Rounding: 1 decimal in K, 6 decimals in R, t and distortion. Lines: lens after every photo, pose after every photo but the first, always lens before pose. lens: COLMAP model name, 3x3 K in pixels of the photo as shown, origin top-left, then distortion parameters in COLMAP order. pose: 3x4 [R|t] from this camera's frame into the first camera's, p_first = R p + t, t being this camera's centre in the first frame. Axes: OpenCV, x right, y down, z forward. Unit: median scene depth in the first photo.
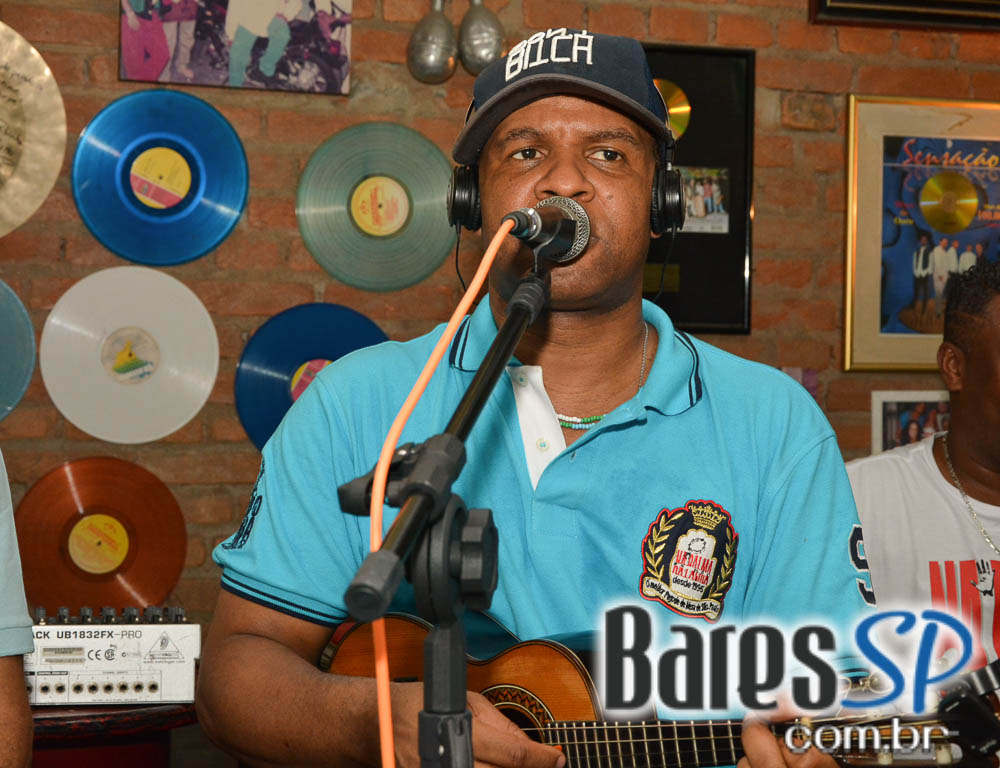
lens RADIAL K [[2017.7, 0, 500.0], [0, 2017.7, 384.0], [0, 0, 1]] dist [-0.031111, 0.096665]
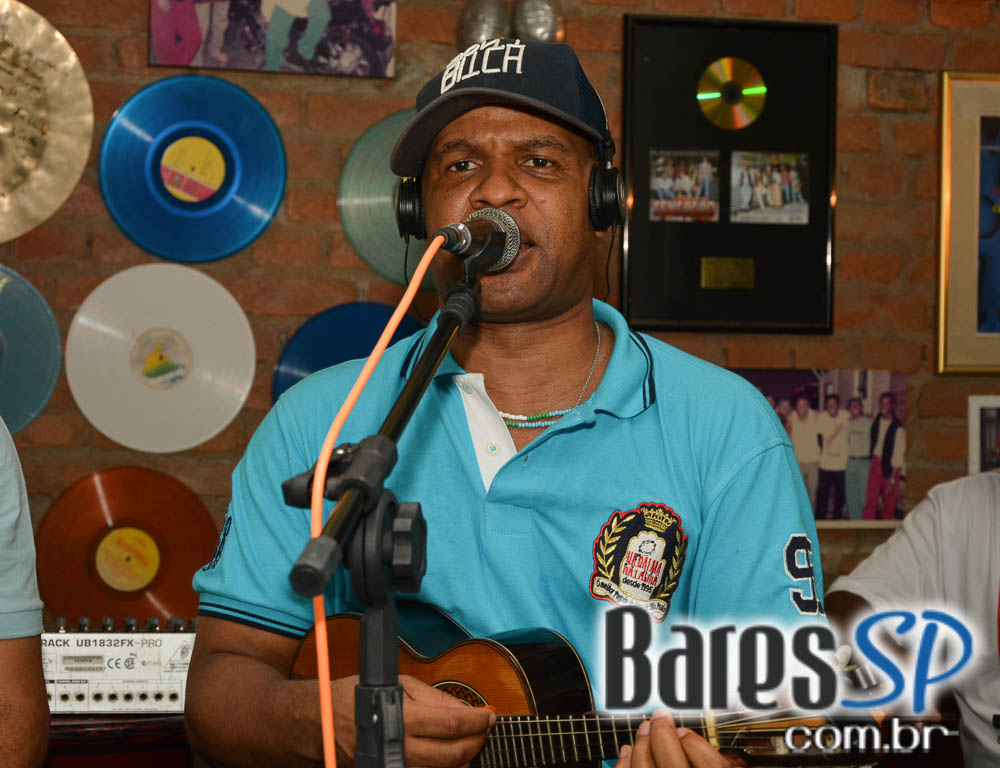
lens RADIAL K [[2412.9, 0, 500.0], [0, 2412.9, 384.0], [0, 0, 1]] dist [-0.002332, -0.138188]
pose [[0.998690, -0.000572, -0.051173, 0.031264], [0.000564, 1.000000, -0.000177, -0.001967], [0.051173, 0.000148, 0.998690, -0.112230]]
